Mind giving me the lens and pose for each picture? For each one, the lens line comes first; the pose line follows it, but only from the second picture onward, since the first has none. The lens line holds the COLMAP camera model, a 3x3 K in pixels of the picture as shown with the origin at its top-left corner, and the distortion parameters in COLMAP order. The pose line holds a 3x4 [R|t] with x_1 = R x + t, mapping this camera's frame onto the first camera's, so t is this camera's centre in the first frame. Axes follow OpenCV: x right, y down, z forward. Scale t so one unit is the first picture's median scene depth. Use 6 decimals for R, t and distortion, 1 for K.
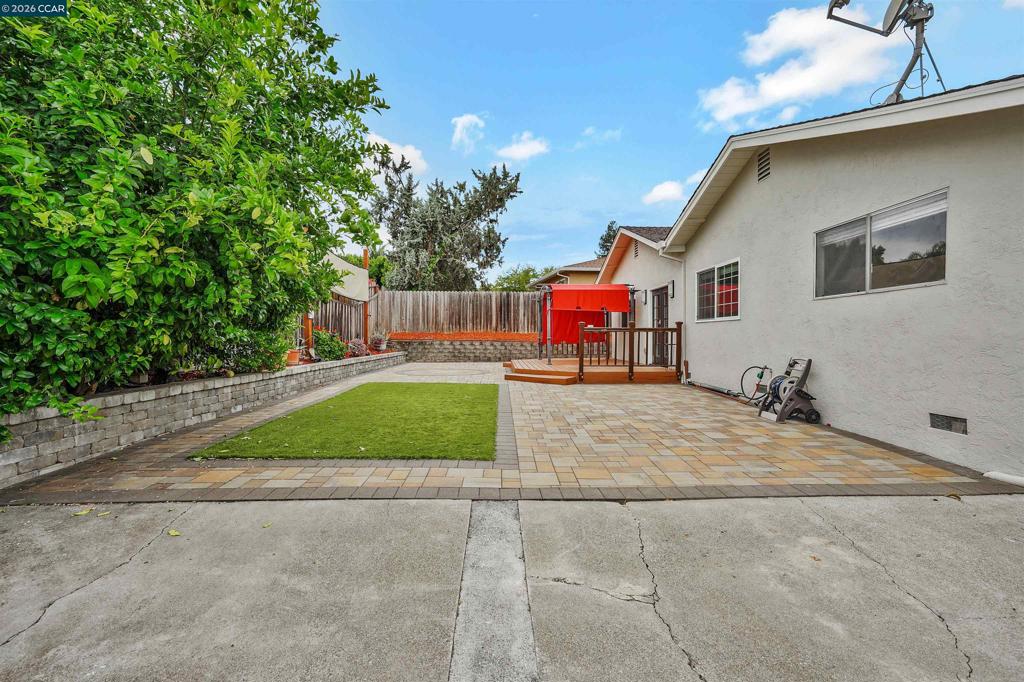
lens RADIAL K [[466.5, 0, 497.7], [0, 466.5, 343.4], [0, 0, 1]] dist [-0.016856, 0.020013]
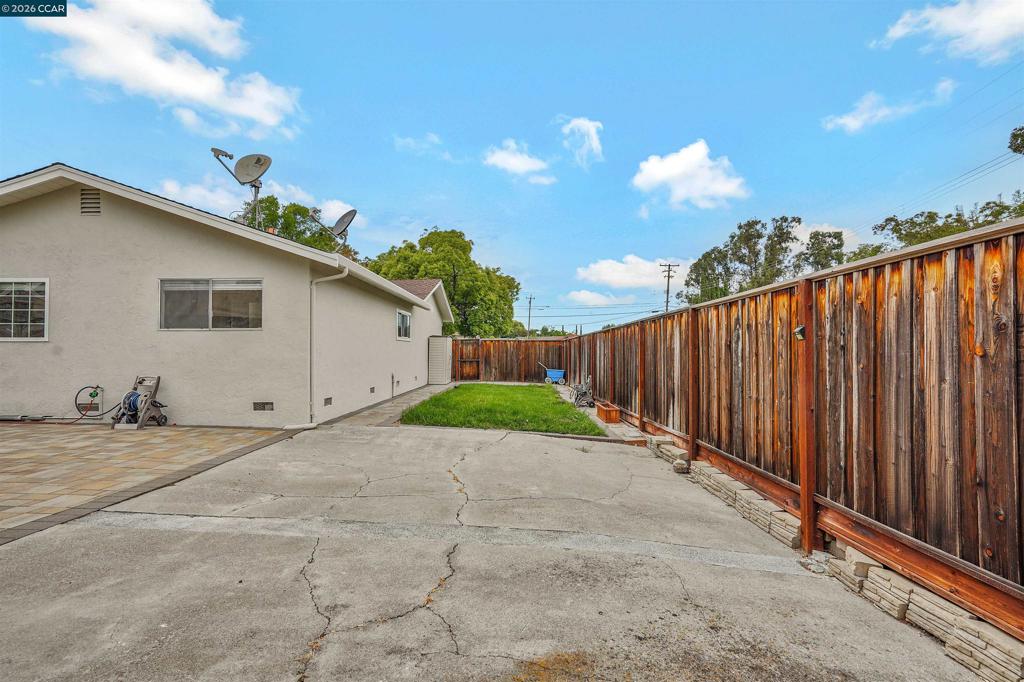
lens RADIAL K [[466.5, 0, 497.7], [0, 466.5, 343.4], [0, 0, 1]] dist [-0.016856, 0.020013]
pose [[0.060947, 0.022232, 0.997893, -0.797197], [0.014160, 0.999632, -0.023135, -0.020633], [-0.998041, 0.015540, 0.060609, -0.028854]]
